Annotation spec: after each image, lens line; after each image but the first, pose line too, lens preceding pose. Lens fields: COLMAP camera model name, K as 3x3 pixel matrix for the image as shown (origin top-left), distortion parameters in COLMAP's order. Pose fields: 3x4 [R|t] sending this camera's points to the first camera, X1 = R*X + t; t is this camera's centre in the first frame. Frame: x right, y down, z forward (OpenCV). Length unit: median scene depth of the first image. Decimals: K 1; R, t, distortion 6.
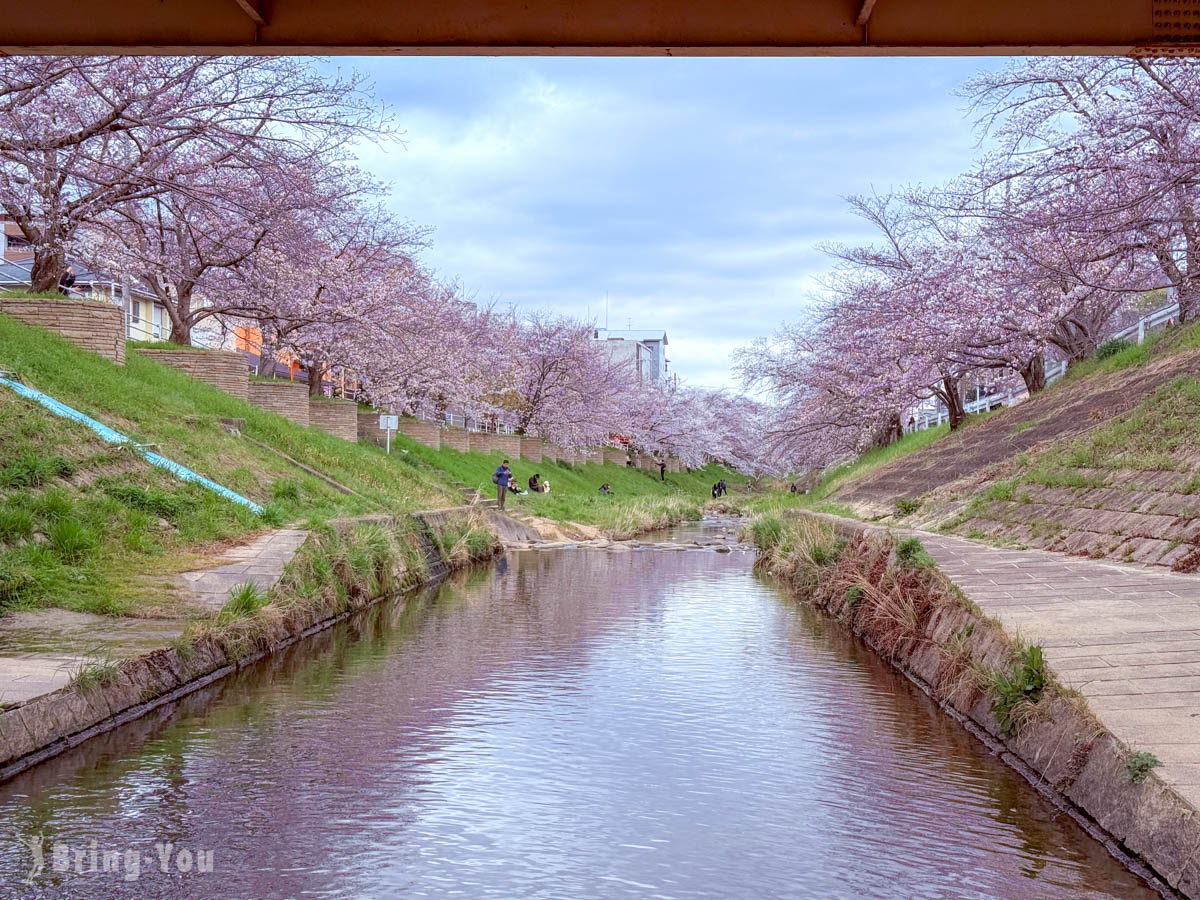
lens RADIAL K [[1738.7, 0, 628.9], [0, 1738.7, 451.4], [0, 0, 1]] dist [0.015333, 0.035326]
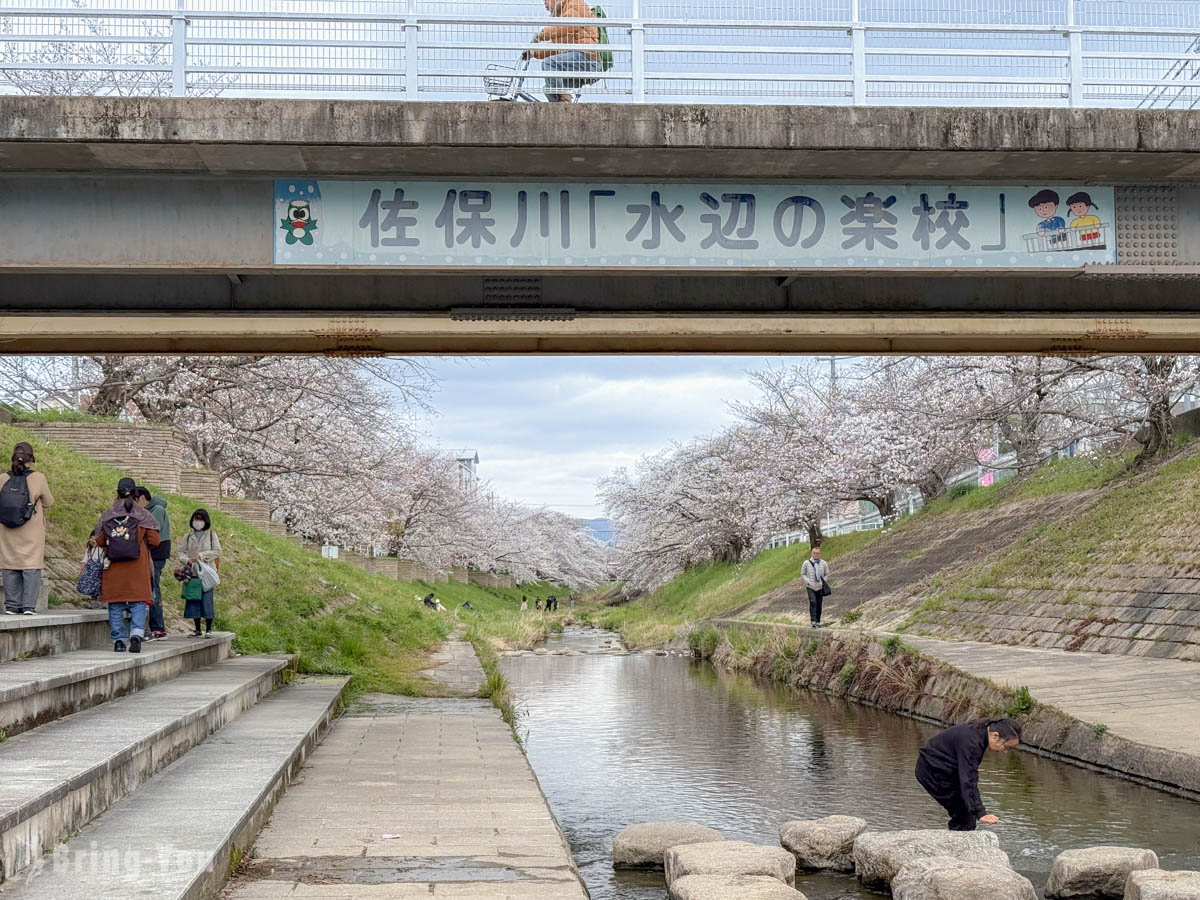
lens RADIAL K [[1738.7, 0, 628.9], [0, 1738.7, 451.4], [0, 0, 1]] dist [0.015333, 0.035326]
pose [[0.992260, -0.010931, 0.123695, -0.266654], [0.018897, 0.997809, -0.063409, -0.021189], [-0.122731, 0.065256, 0.990292, -0.535697]]
